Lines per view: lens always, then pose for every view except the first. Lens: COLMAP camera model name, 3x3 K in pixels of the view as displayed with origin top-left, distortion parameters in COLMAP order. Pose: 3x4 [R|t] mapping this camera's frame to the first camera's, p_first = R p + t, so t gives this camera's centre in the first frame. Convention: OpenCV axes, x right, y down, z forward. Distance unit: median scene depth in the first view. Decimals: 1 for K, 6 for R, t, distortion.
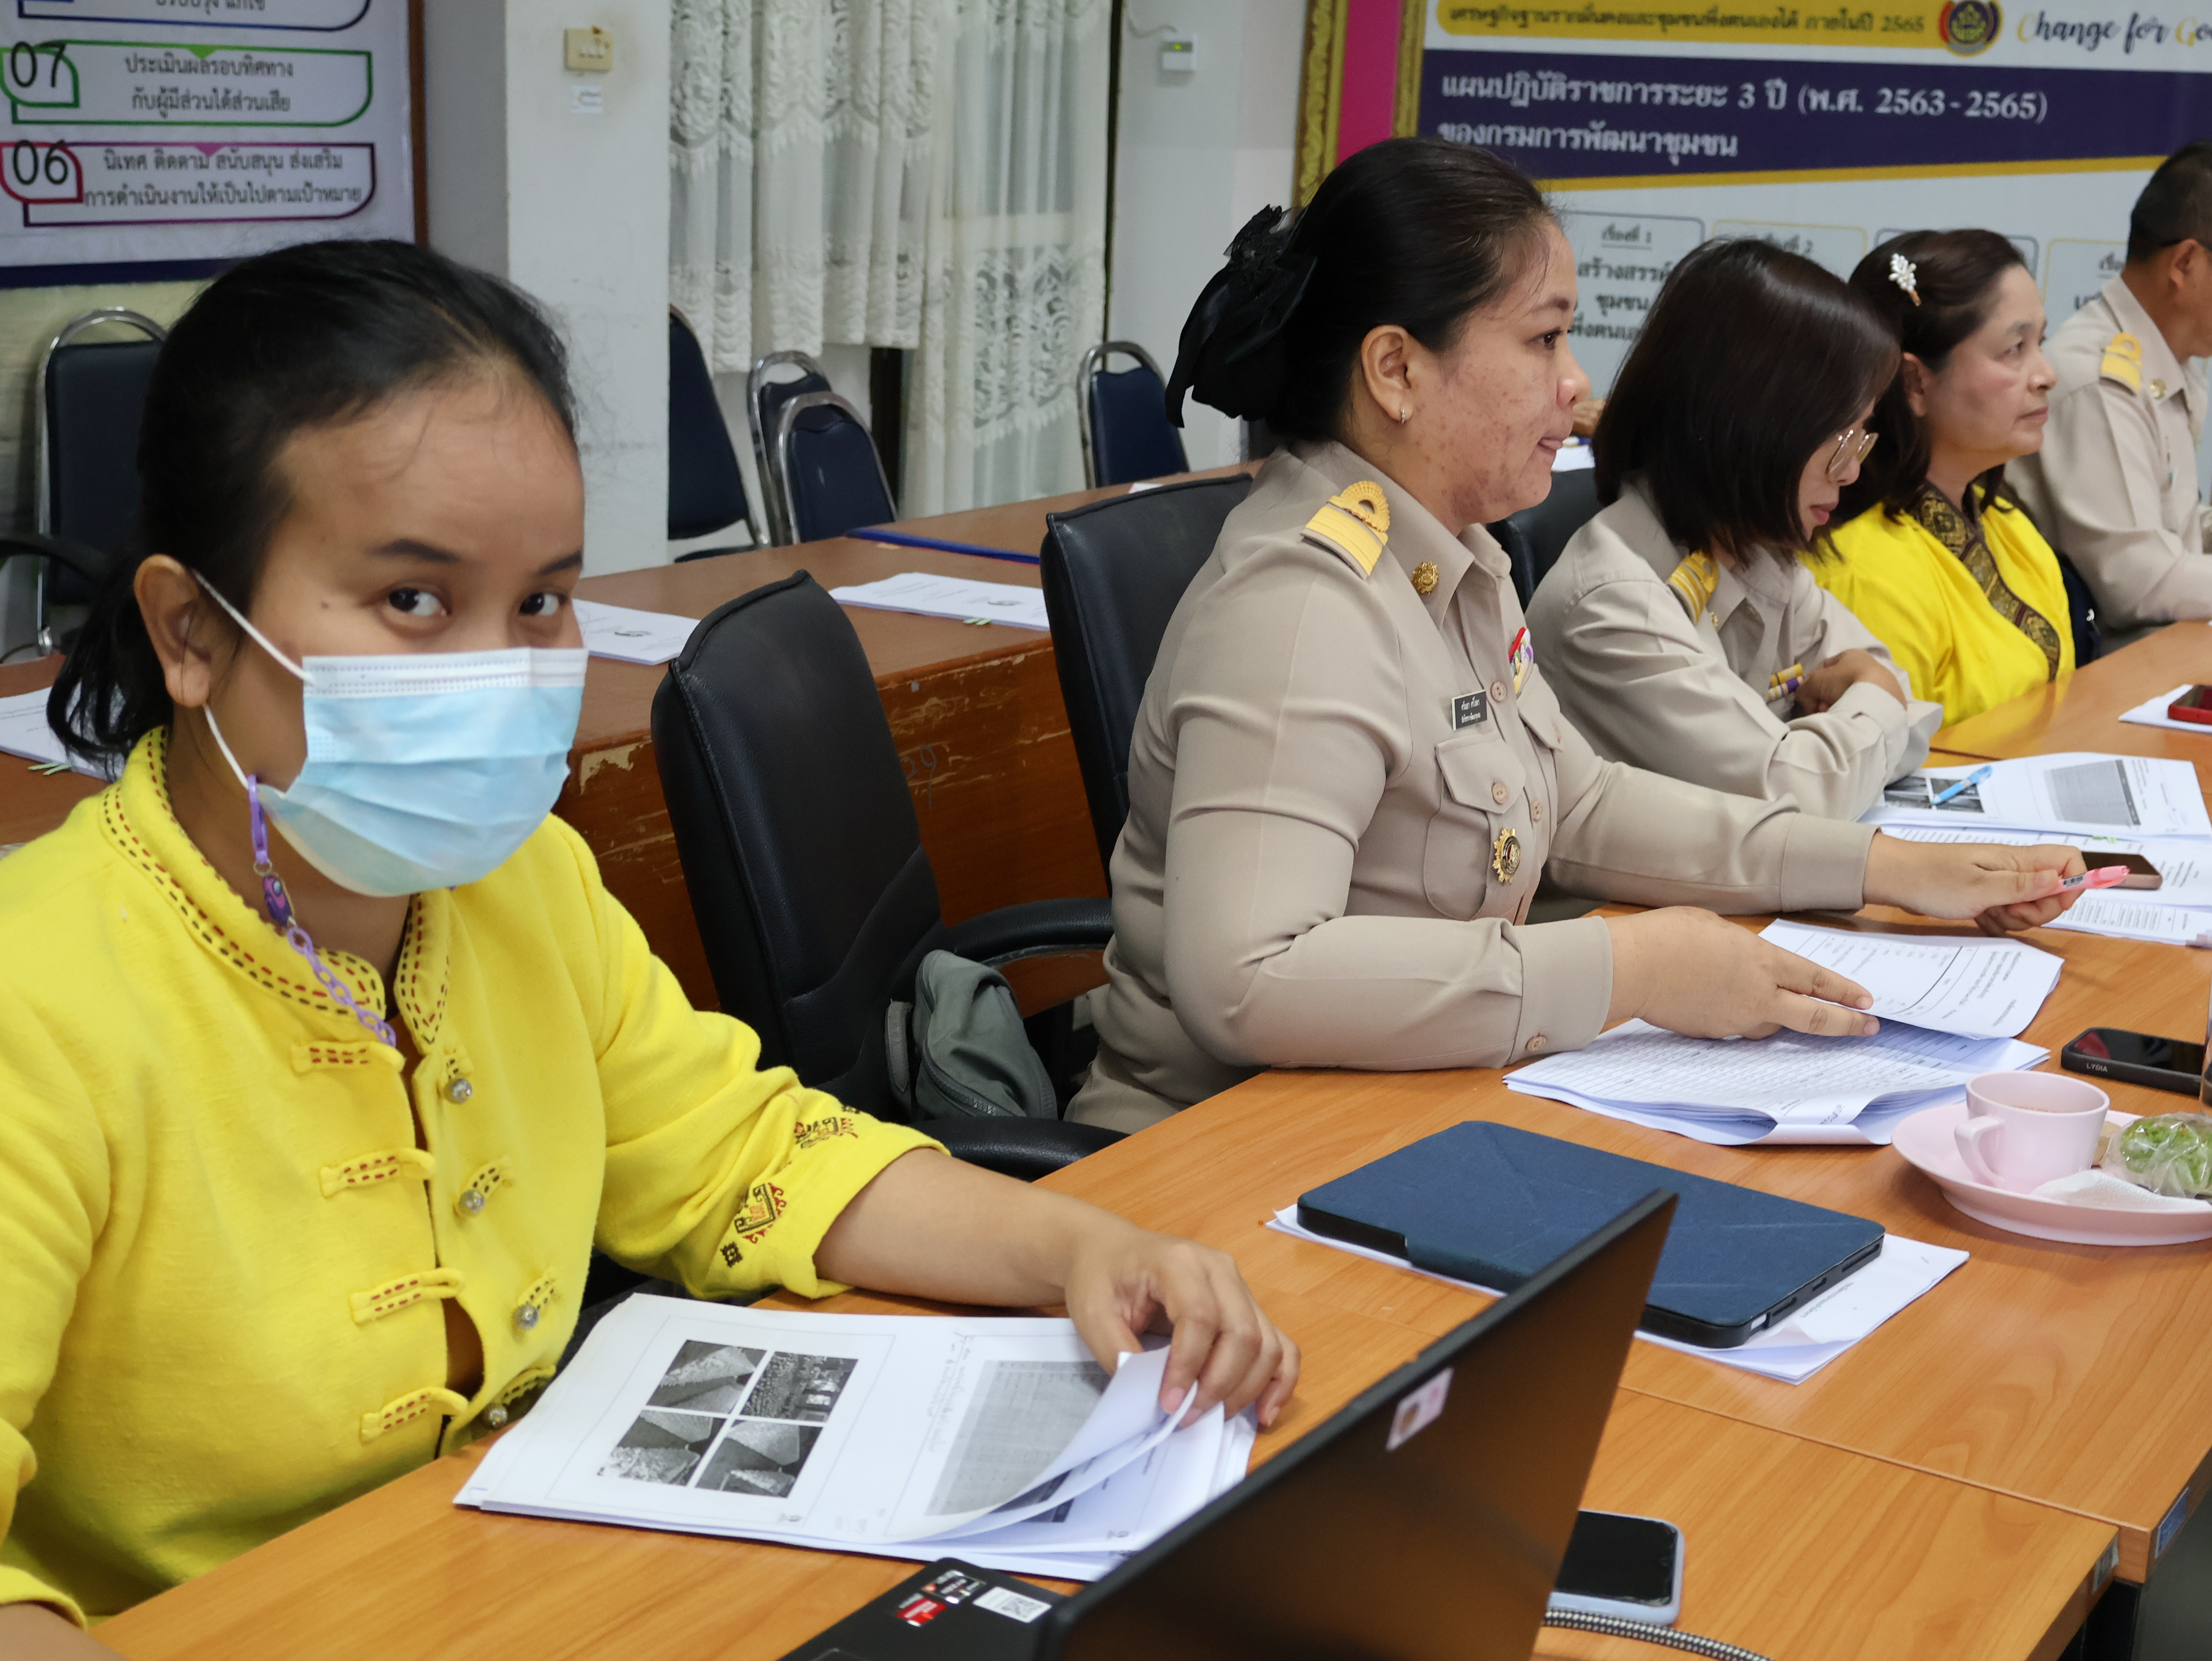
lens RADIAL K [[3058.8, 0, 1098.5], [0, 3058.8, 836.6], [0, 0, 1]] dist [-0.006603, 0.024707]
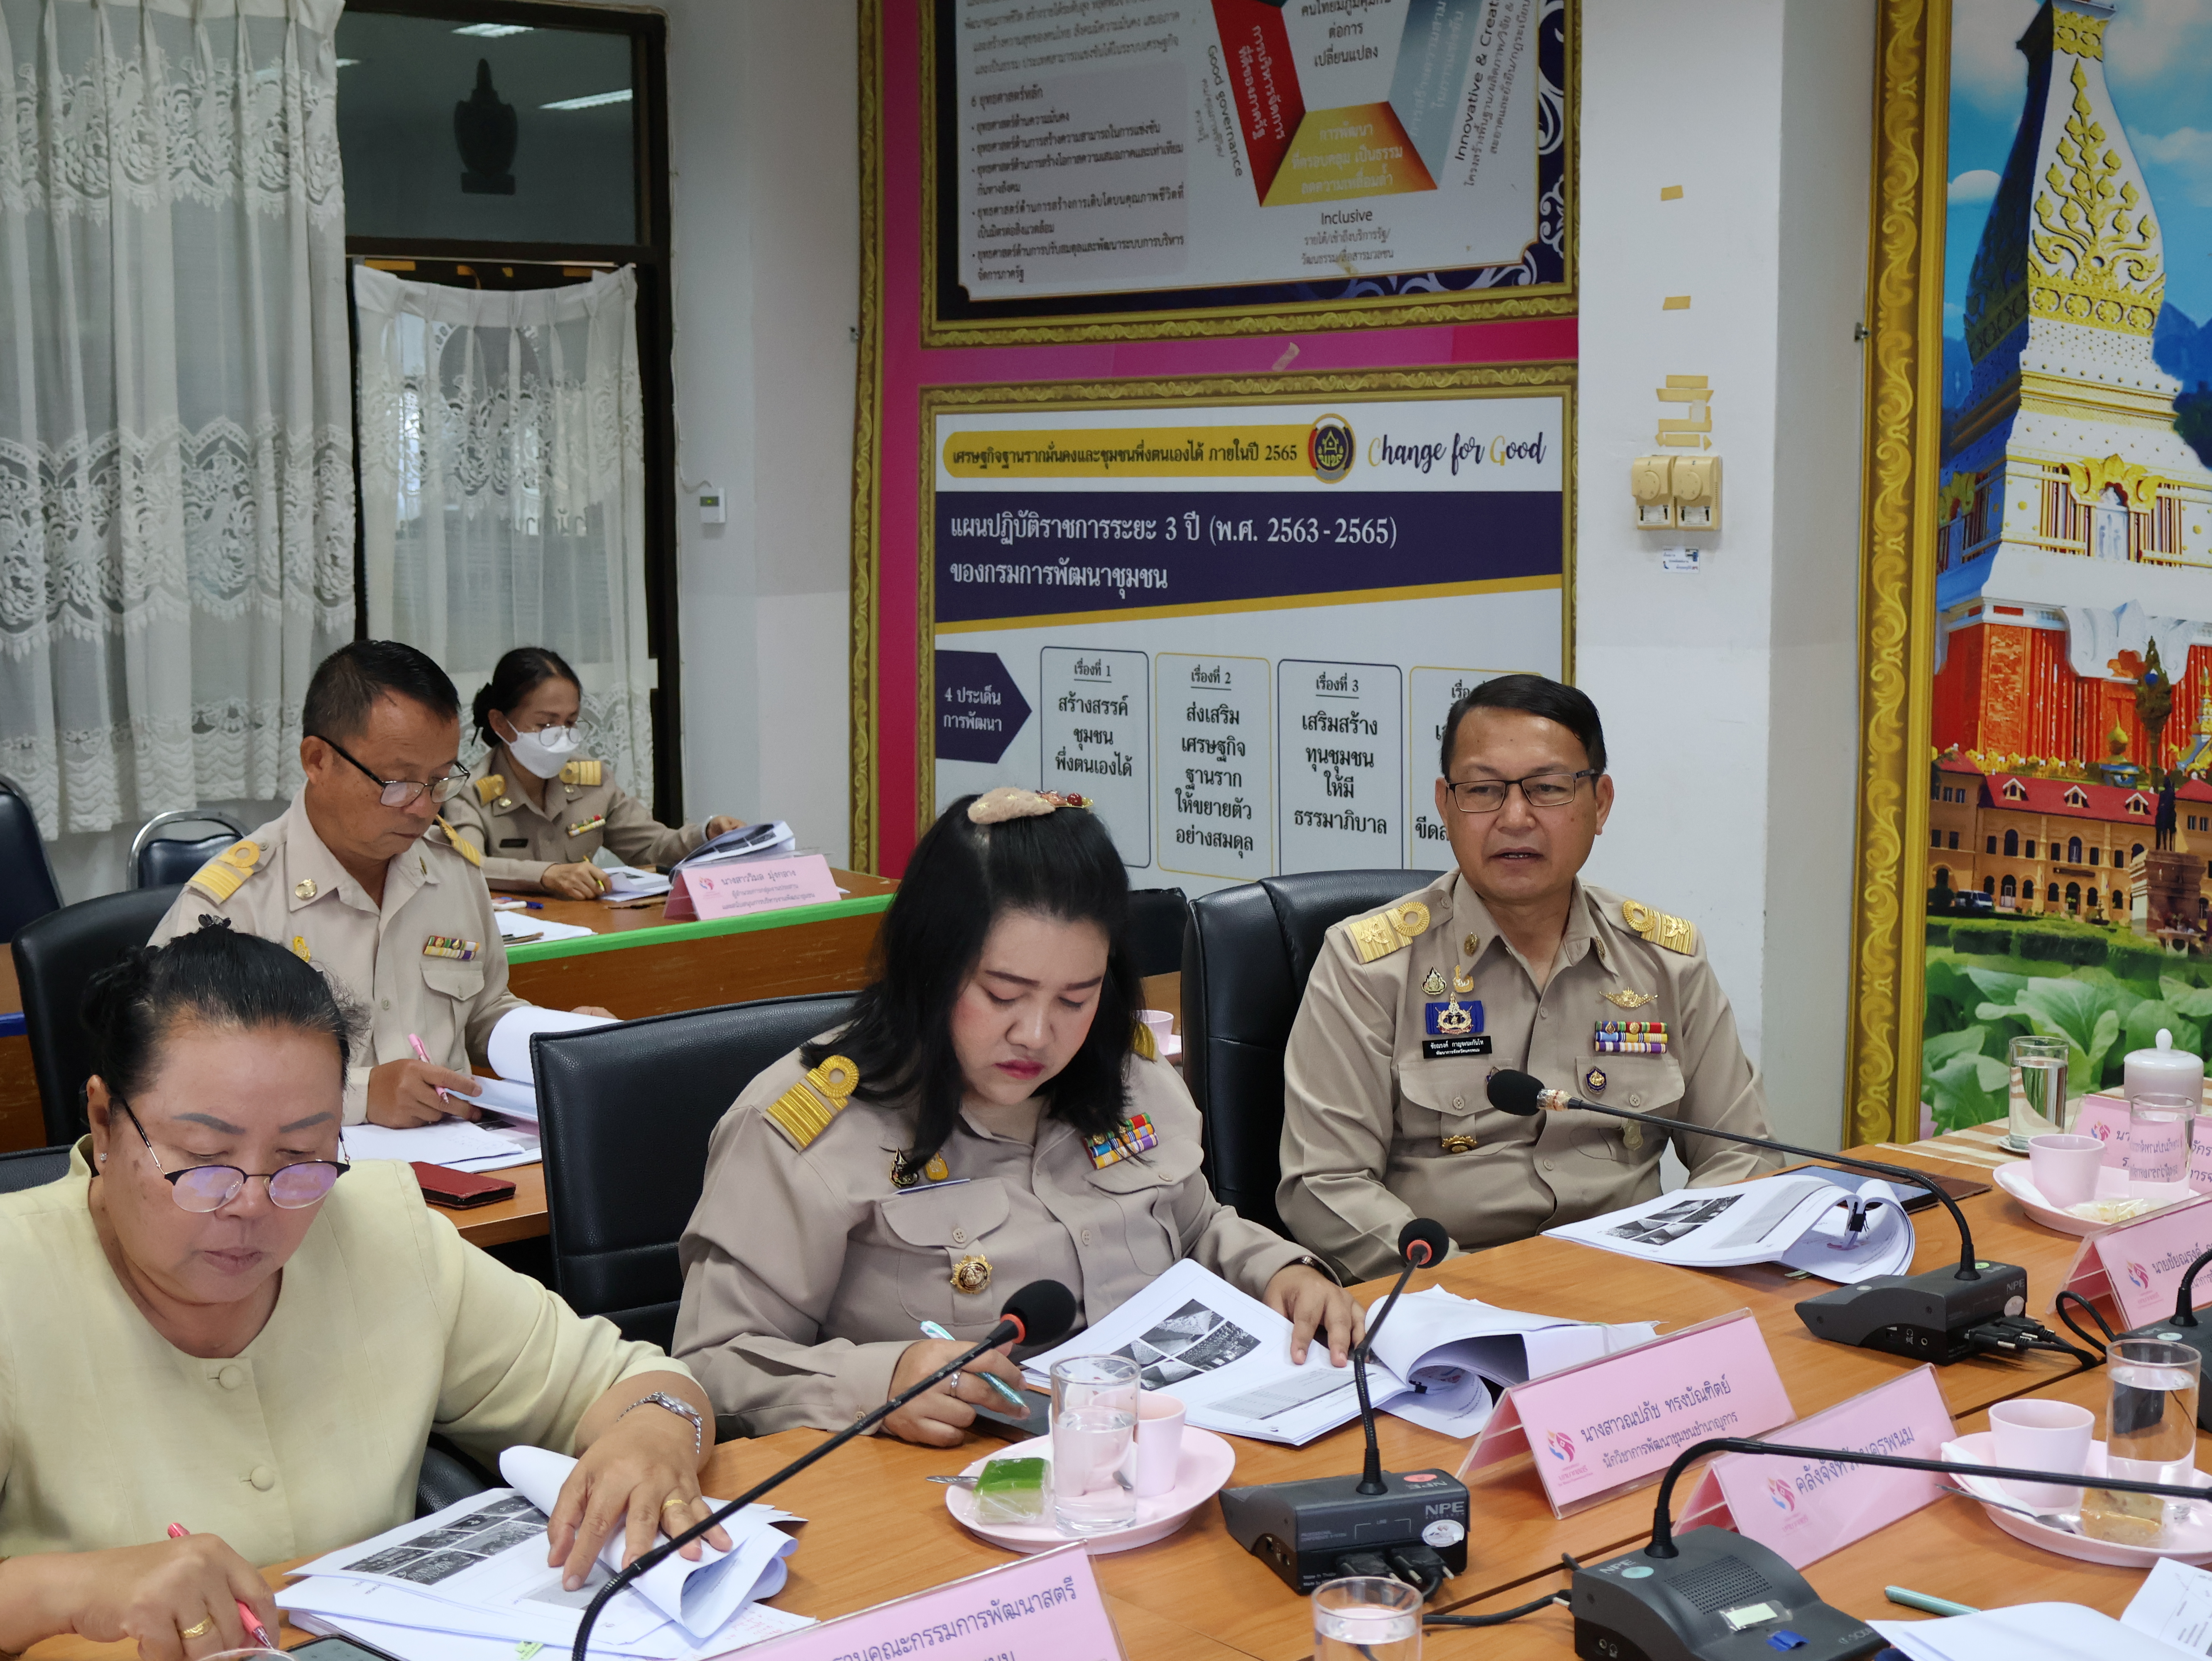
lens RADIAL K [[3054.1, 0, 1102.1], [0, 3054.1, 829.5], [0, 0, 1]] dist [-0.001975, 0.003020]
pose [[0.956746, -0.014321, -0.290572, 0.474817], [-0.021290, 0.992663, -0.119024, -0.028441], [0.290145, 0.120062, 0.949421, 0.071230]]
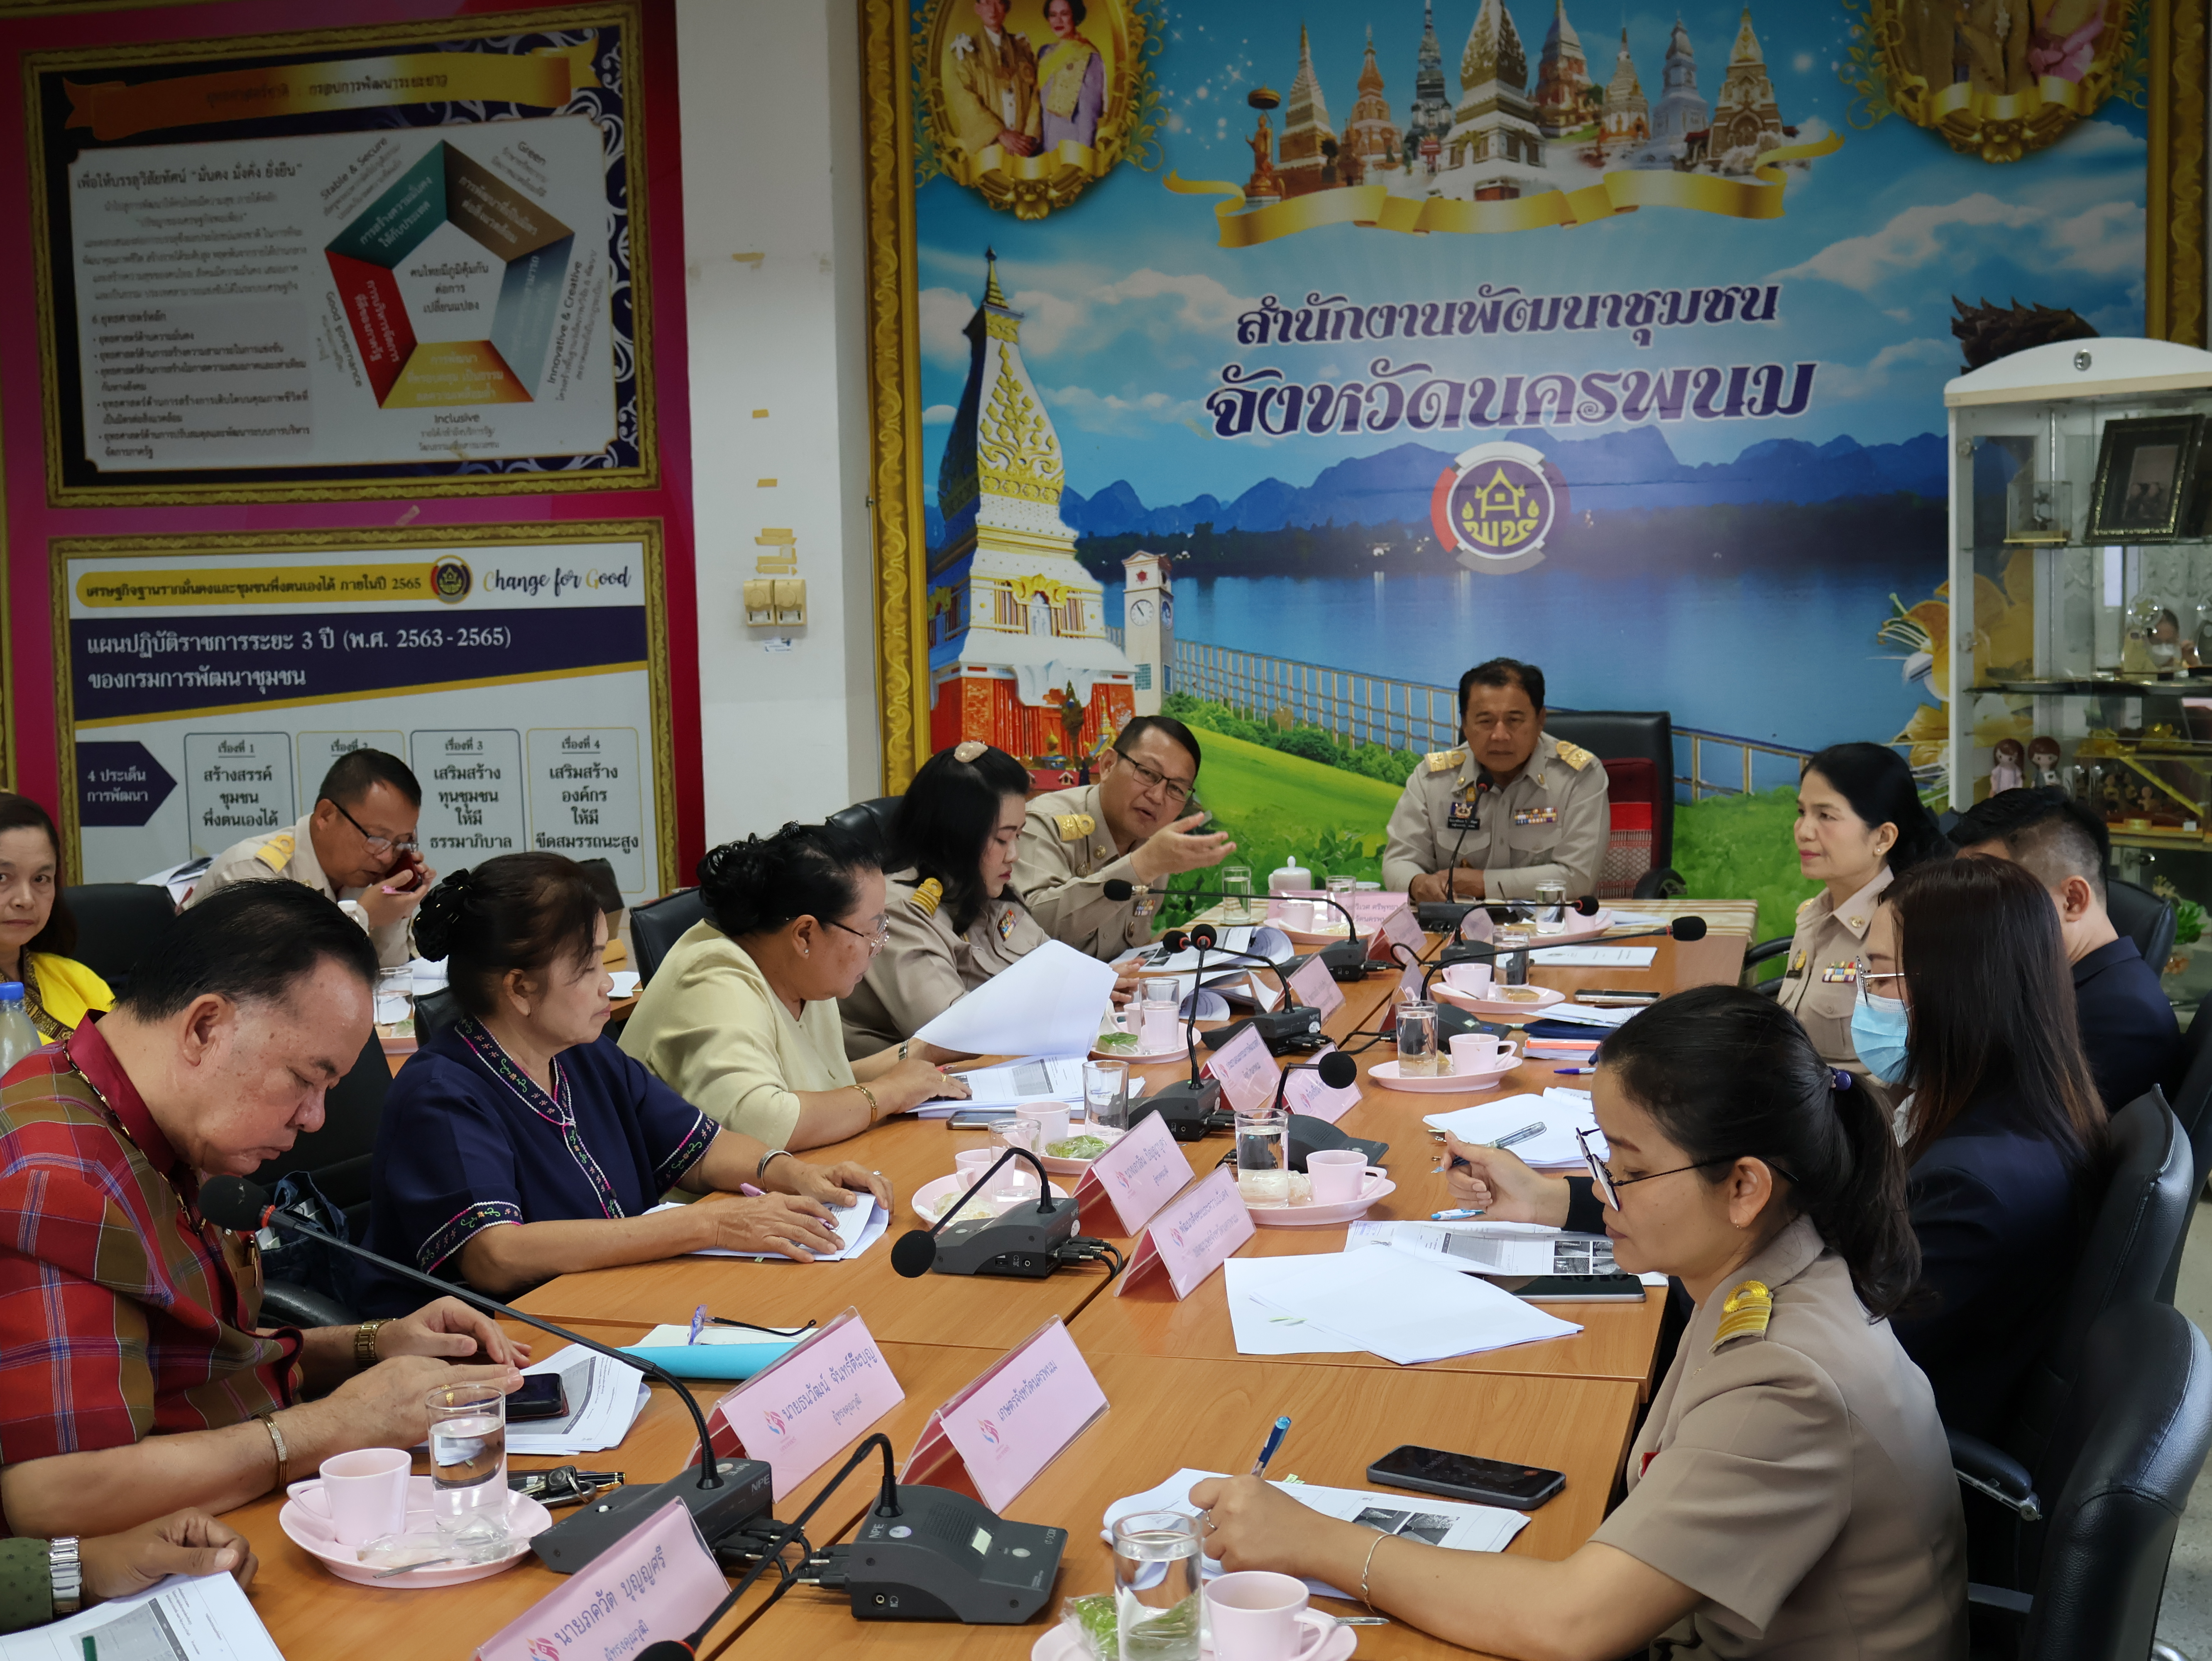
lens RADIAL K [[2706.6, 0, 1108.5], [0, 2706.6, 821.7], [0, 0, 1]] dist [0.002631, -0.003606]
pose [[0.953473, -0.091880, 0.287138, 0.198760], [0.131395, 0.983857, -0.121494, 0.026677], [-0.271340, 0.153569, 0.950153, -0.212606]]
